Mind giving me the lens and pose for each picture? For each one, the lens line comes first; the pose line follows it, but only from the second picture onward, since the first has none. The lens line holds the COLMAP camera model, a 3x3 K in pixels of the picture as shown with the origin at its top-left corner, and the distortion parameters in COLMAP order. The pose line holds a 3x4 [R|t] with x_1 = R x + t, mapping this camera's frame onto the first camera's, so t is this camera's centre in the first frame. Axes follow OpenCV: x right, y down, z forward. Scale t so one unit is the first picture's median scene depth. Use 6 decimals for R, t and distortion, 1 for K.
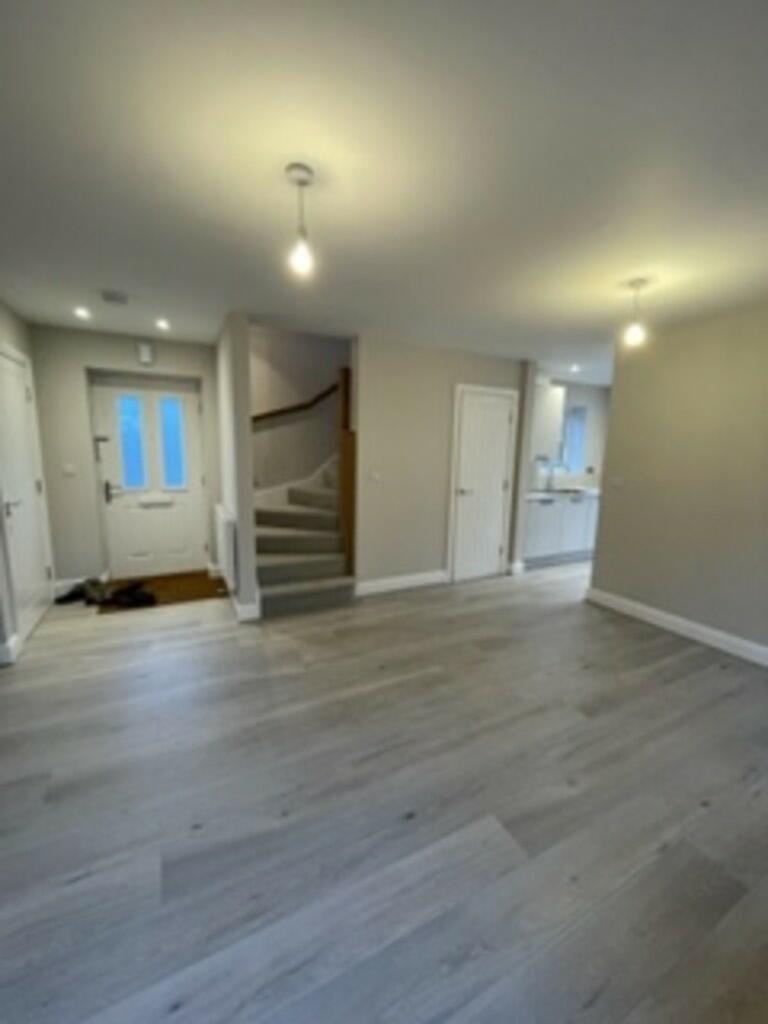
lens RADIAL K [[411.8, 0, 389.0], [0, 411.8, 513.4], [0, 0, 1]] dist [0.000945, 0.000087]
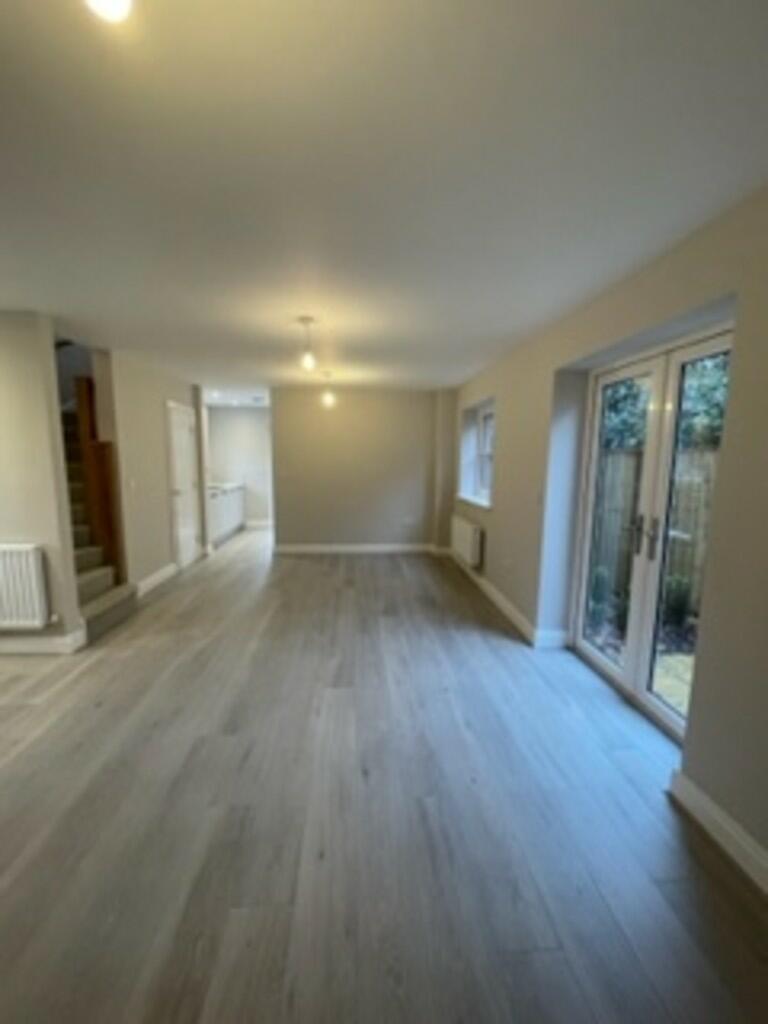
lens RADIAL K [[411.8, 0, 389.0], [0, 411.8, 513.4], [0, 0, 1]] dist [0.000945, 0.000087]
pose [[0.400730, -0.149492, 0.903918, -0.838998], [0.151124, 0.983870, 0.095717, -0.020530], [-0.903646, 0.098246, 0.416858, -0.030685]]
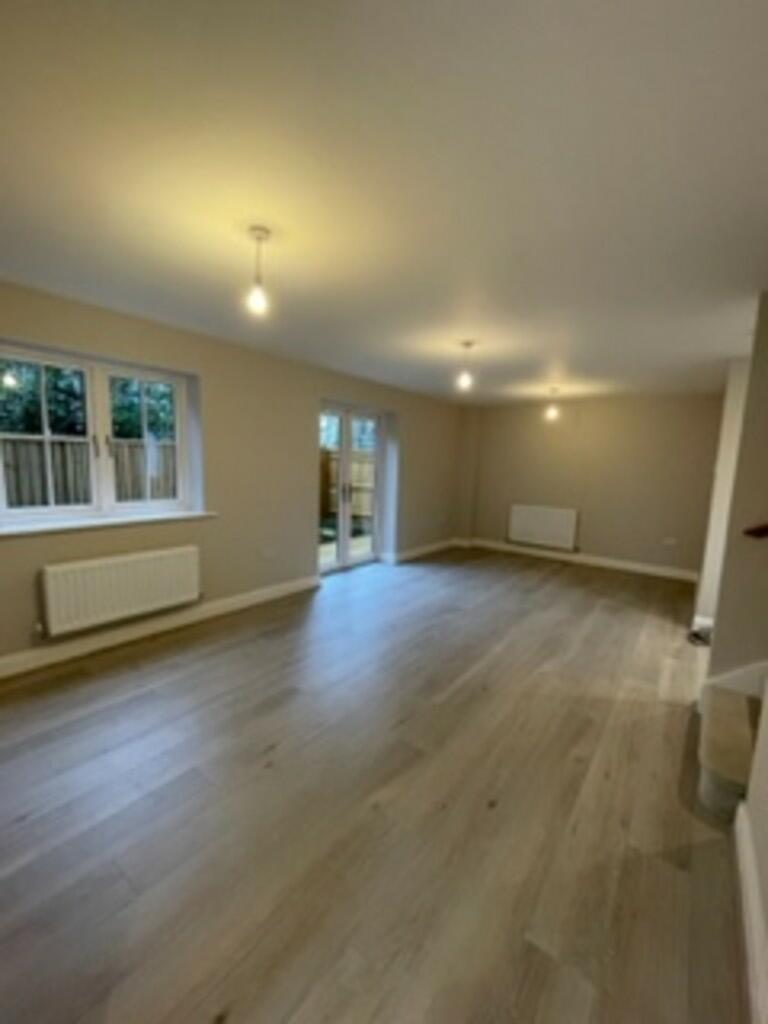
lens RADIAL K [[411.8, 0, 389.0], [0, 411.8, 513.4], [0, 0, 1]] dist [0.000945, 0.000087]
pose [[-0.909631, -0.003254, -0.415405, 0.482088], [-0.122762, 0.957415, 0.261318, -0.200666], [0.396864, 0.288698, -0.871293, 1.327200]]
